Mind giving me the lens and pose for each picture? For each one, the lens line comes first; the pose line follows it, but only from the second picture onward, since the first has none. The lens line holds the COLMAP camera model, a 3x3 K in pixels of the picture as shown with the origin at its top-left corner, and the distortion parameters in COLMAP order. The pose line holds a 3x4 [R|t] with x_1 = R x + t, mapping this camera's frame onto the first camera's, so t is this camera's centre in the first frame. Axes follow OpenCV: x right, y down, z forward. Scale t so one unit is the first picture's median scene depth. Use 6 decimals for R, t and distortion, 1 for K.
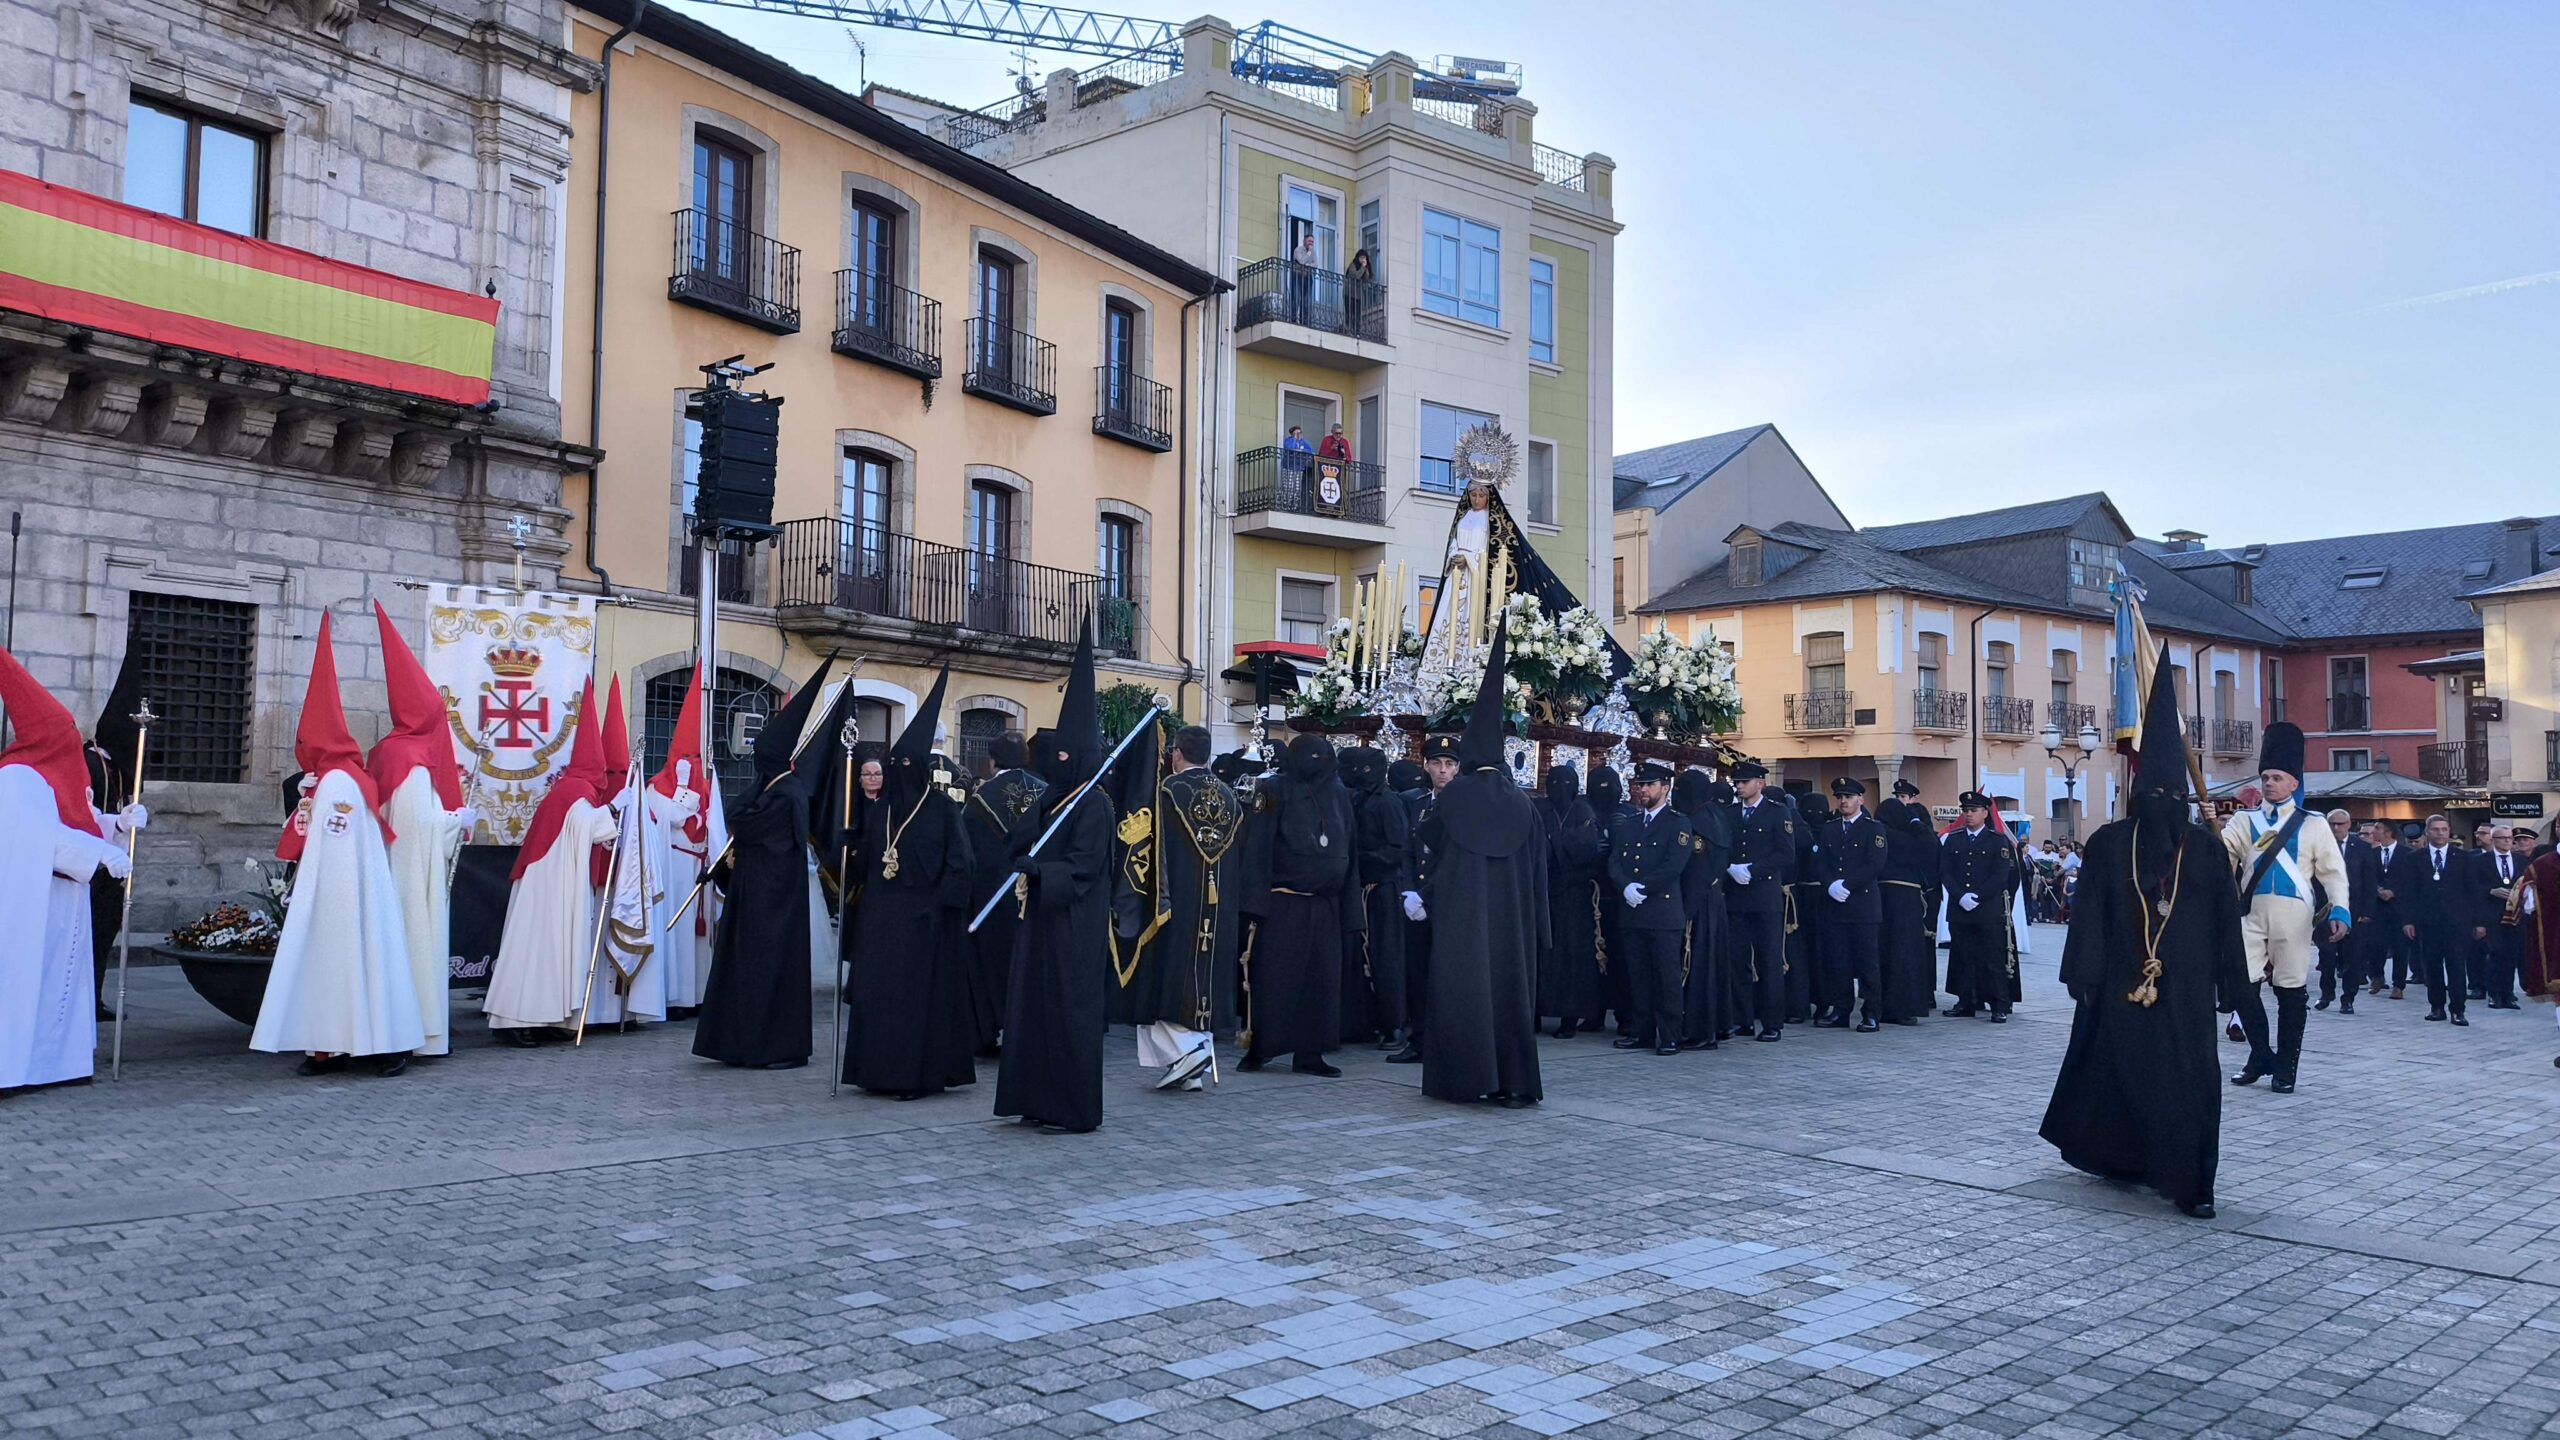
lens RADIAL K [[1801.2, 0, 1279.8], [0, 1801.2, 699.8], [0, 0, 1]] dist [0.058150, -0.050071]
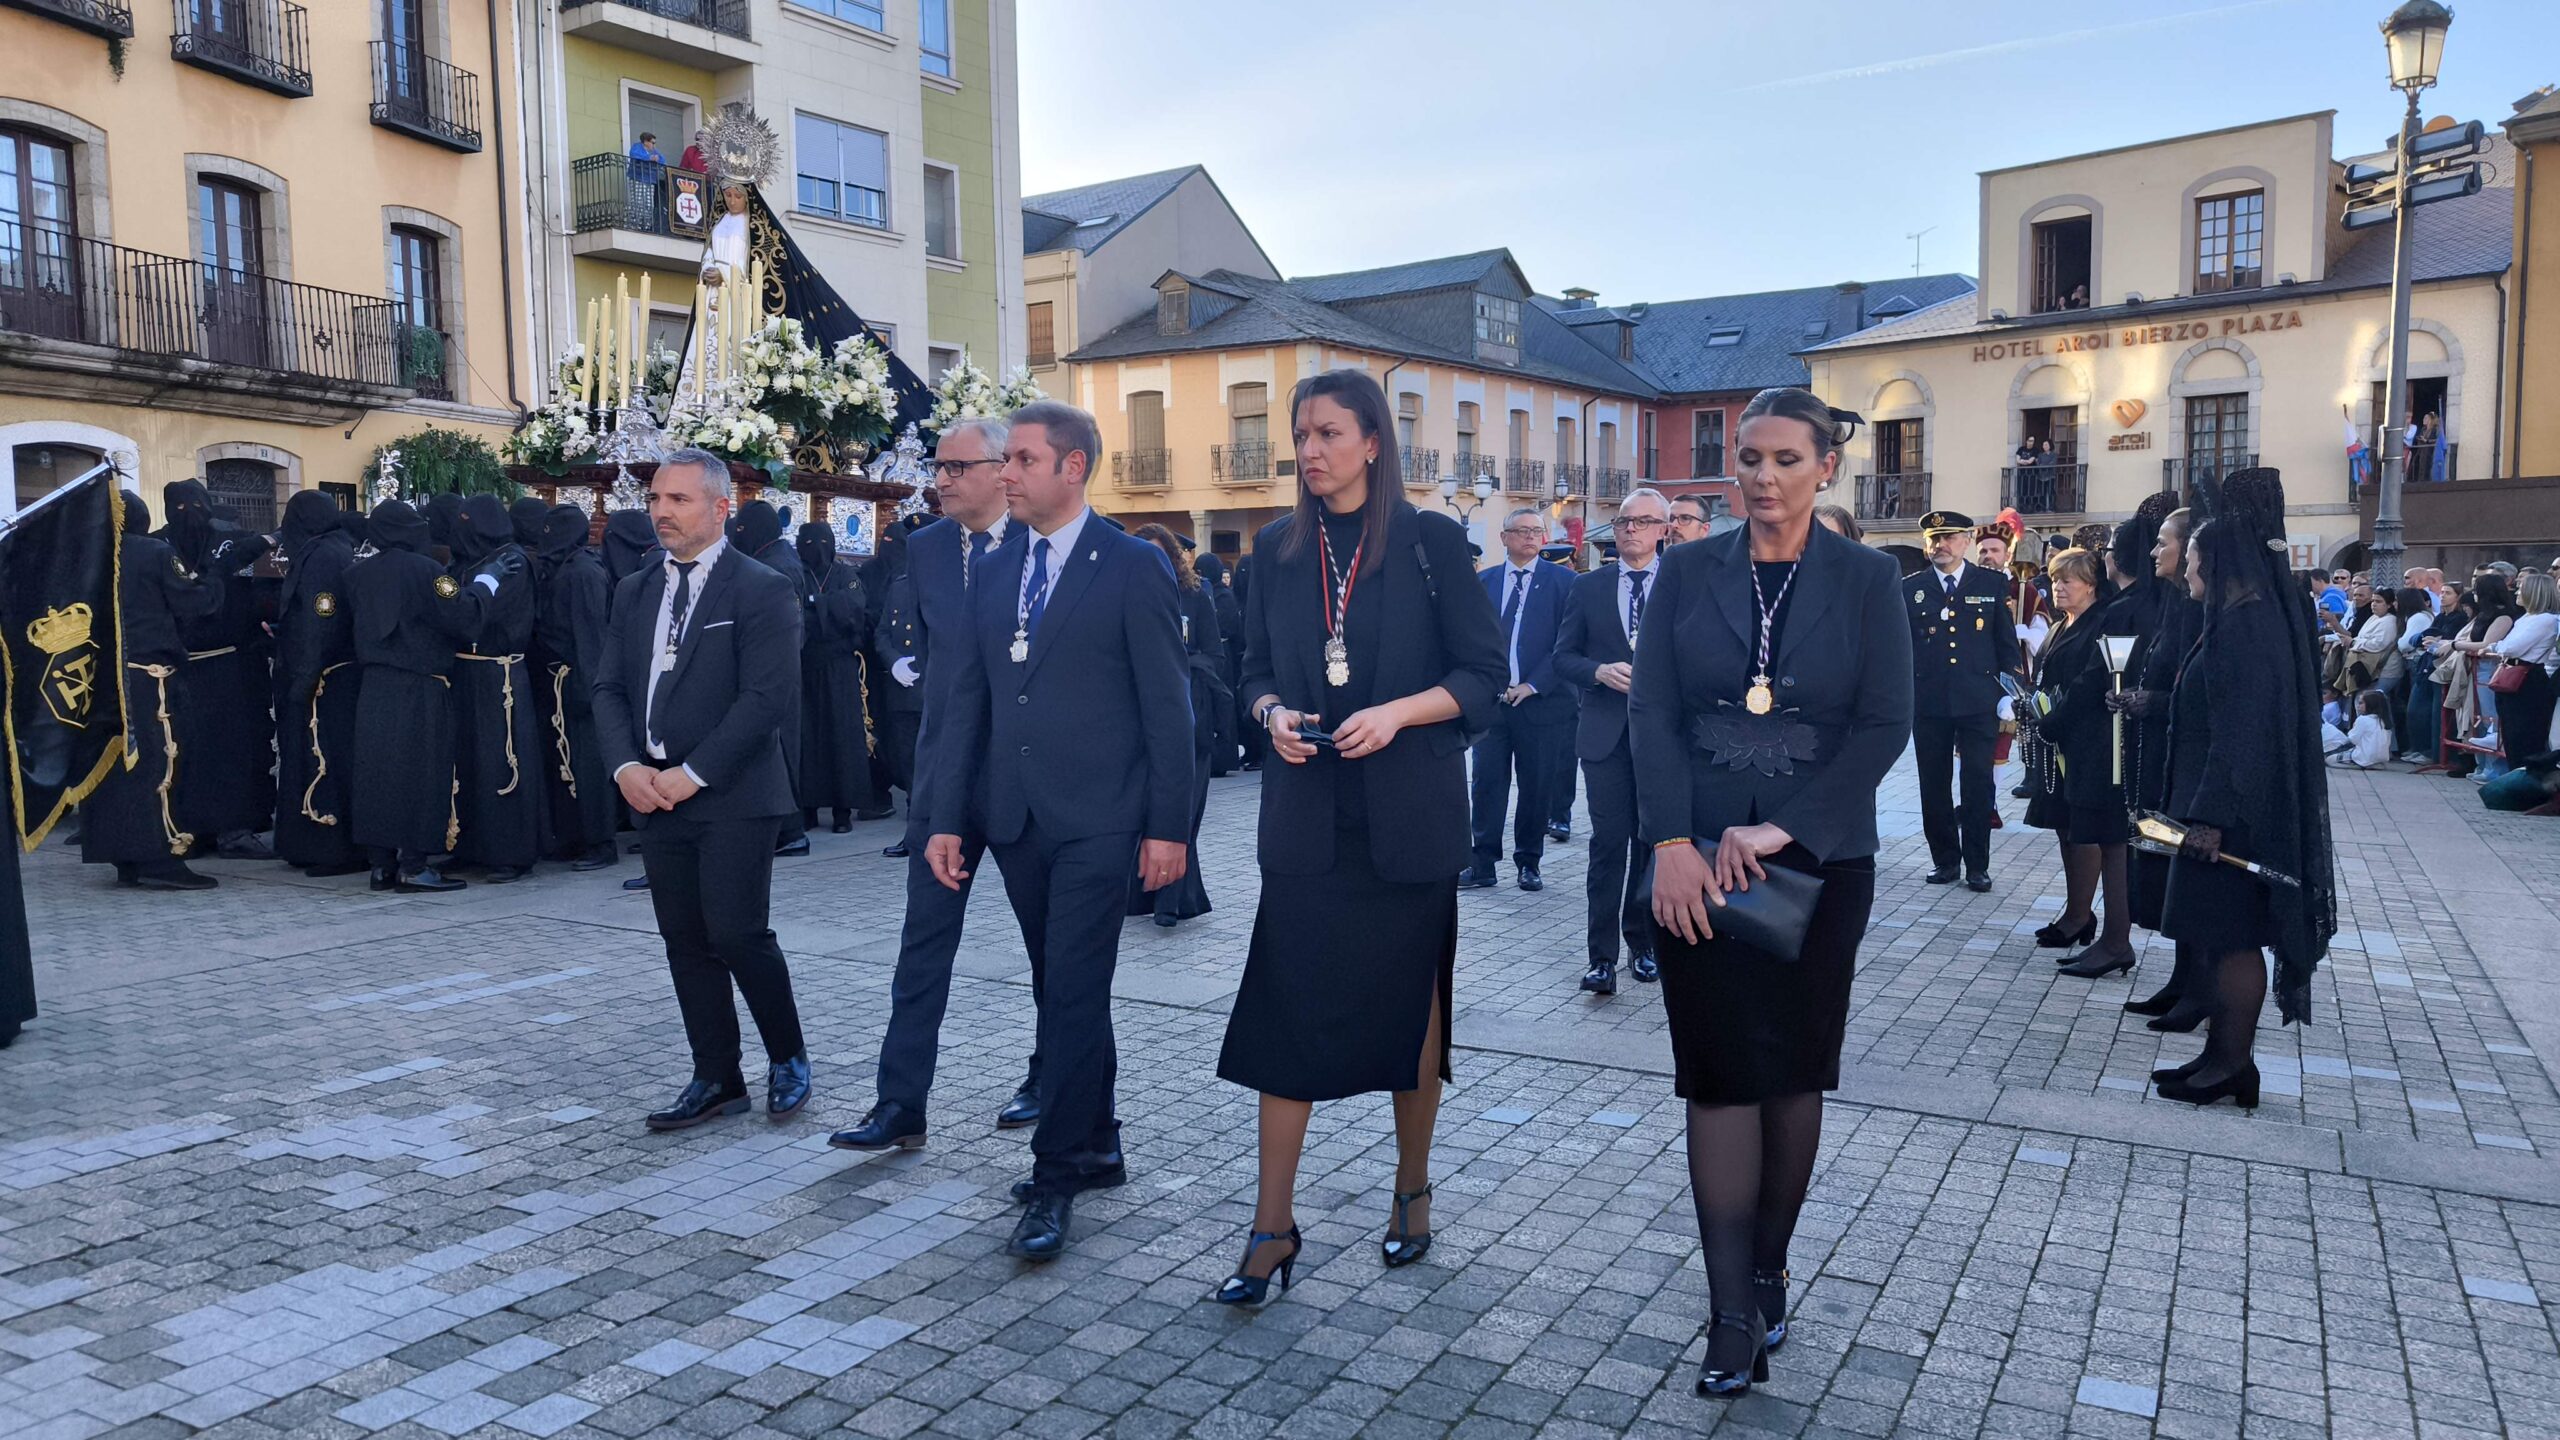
lens RADIAL K [[1788.1, 0, 1280.0], [0, 1788.1, 720.0], [0, 0, 1]] dist [0.053616, -0.043215]
pose [[0.958136, -0.044696, 0.282803, 0.056771], [0.002505, 0.989011, 0.147824, 0.001922], [-0.286302, -0.140927, 0.947719, 0.057343]]
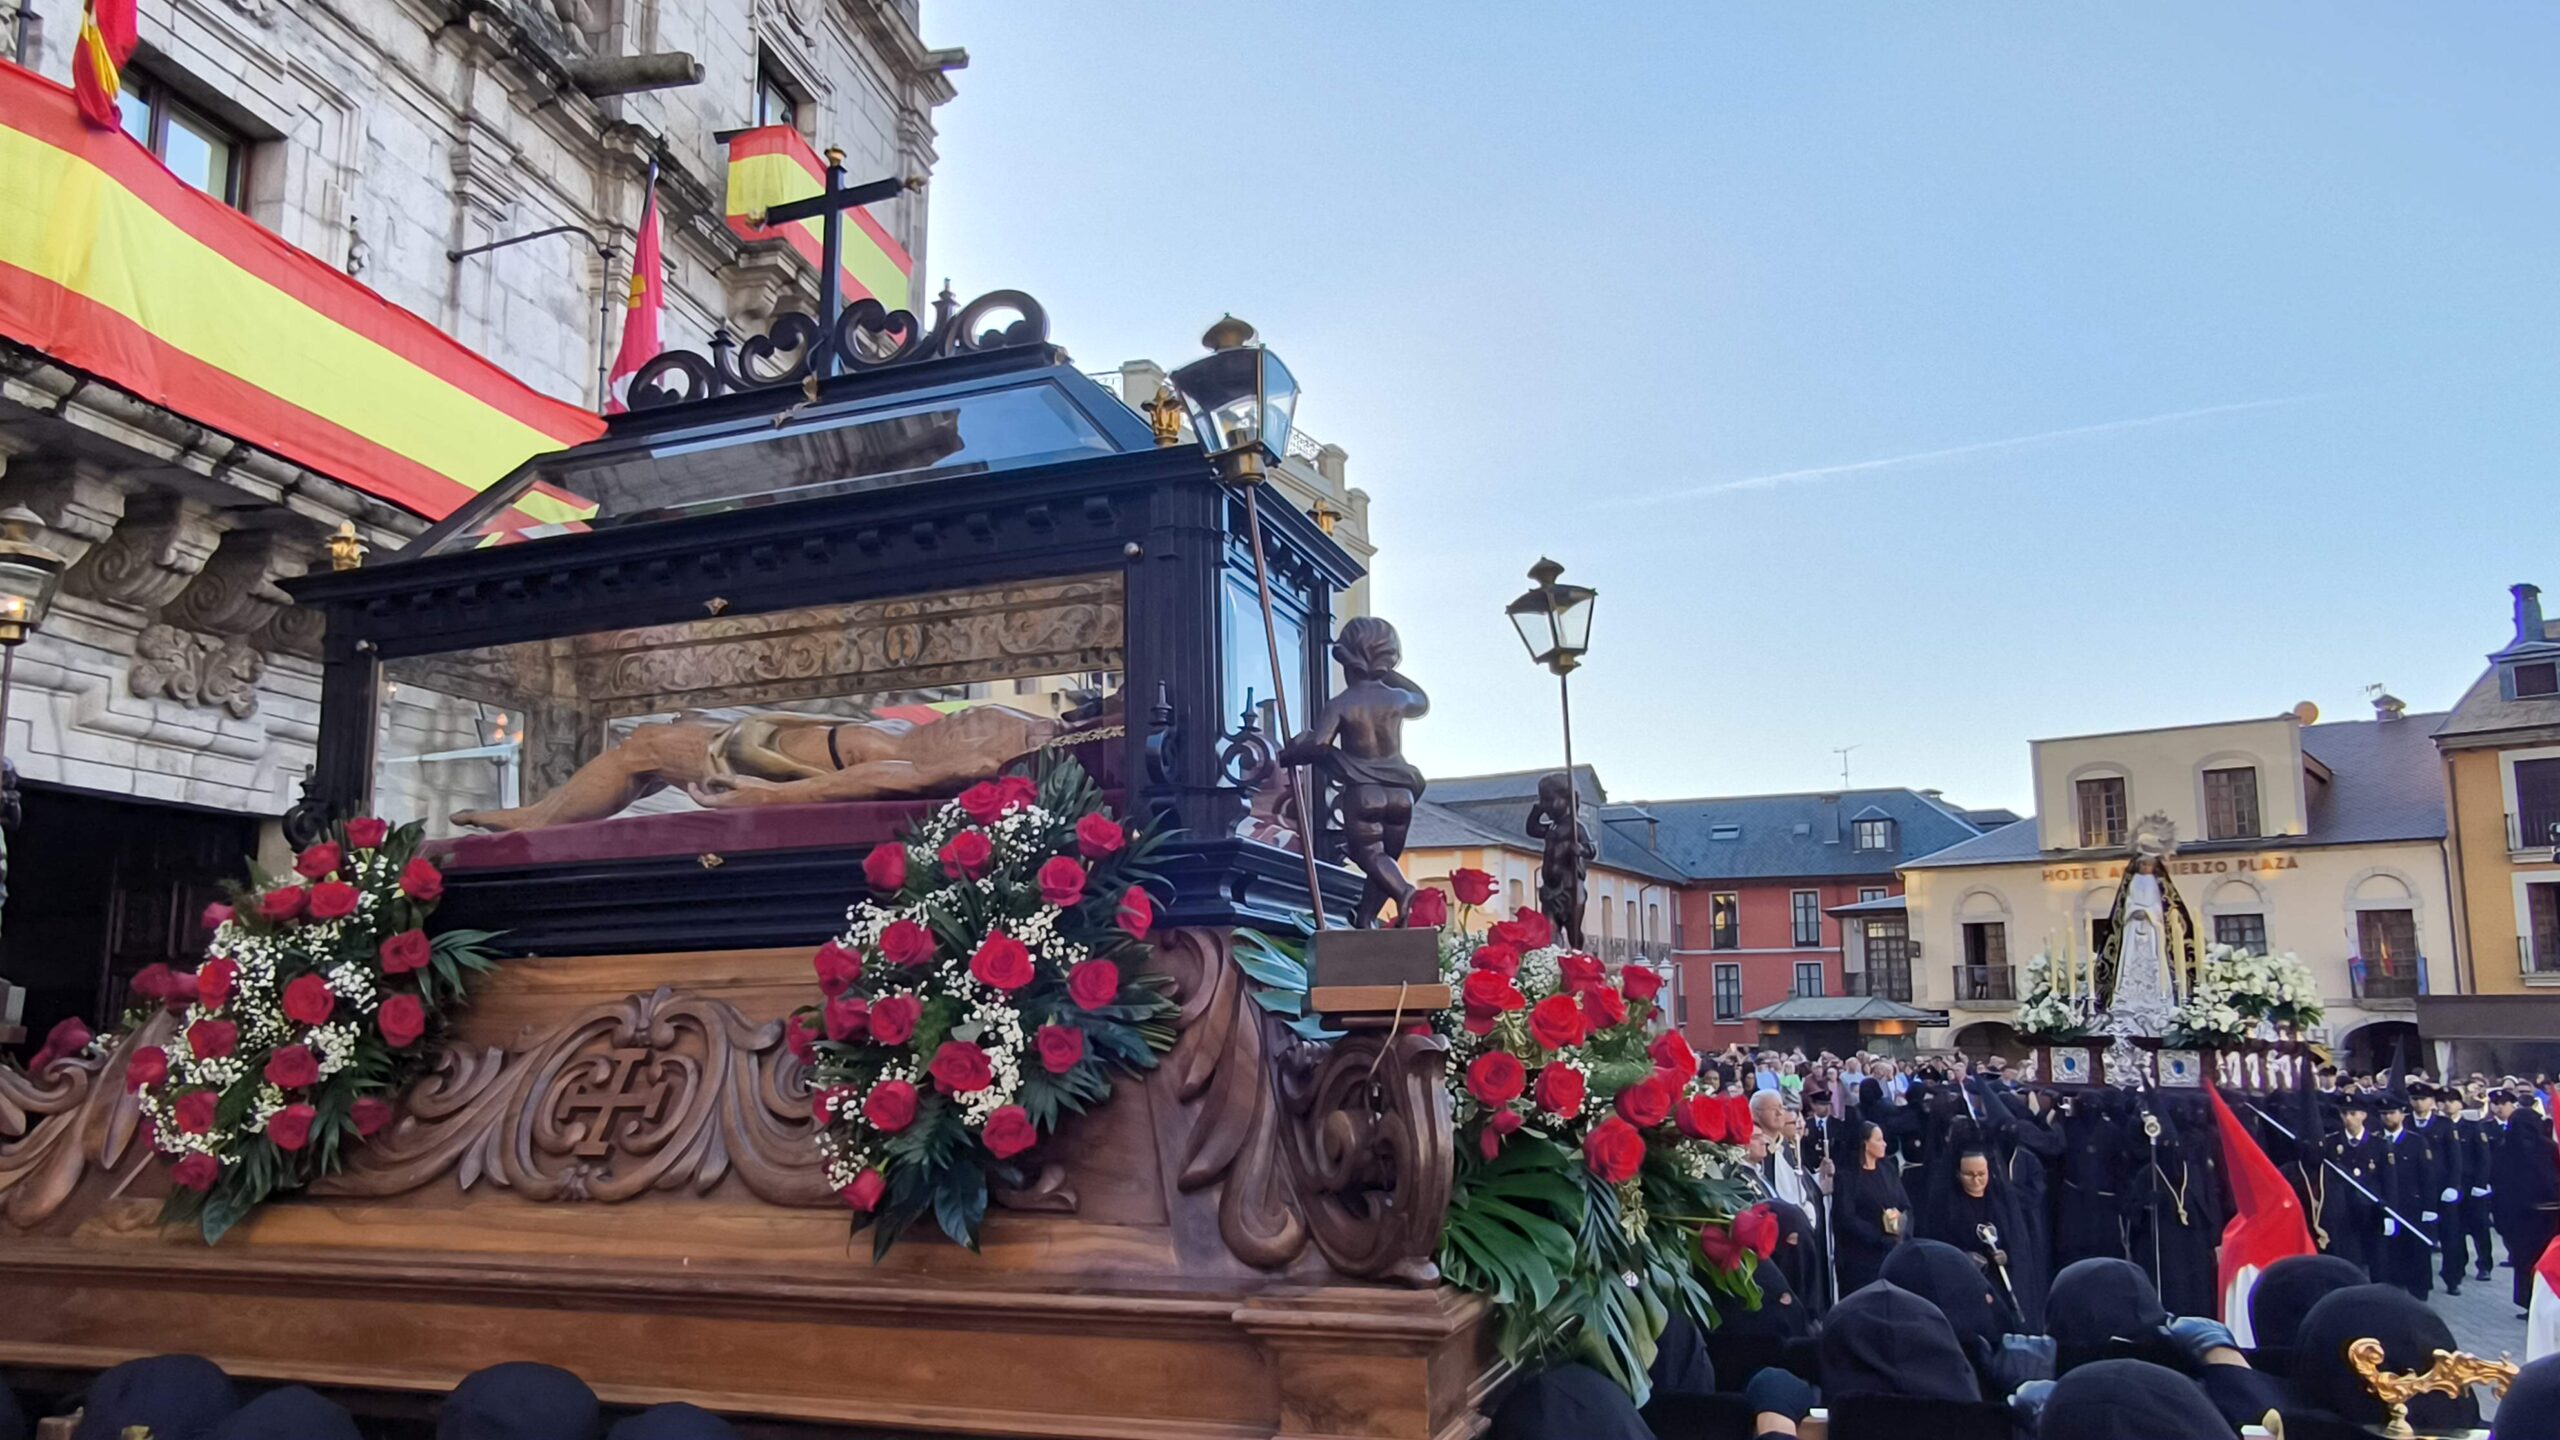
lens RADIAL K [[1725.3, 0, 1279.5], [0, 1725.3, 769.9], [0, 0, 1]] dist [-0.004235, 0.015835]
pose [[0.915454, 0.041389, 0.400288, -0.501272], [-0.016261, 0.997689, -0.065970, -0.058119], [-0.402093, 0.053884, 0.914012, -0.028139]]
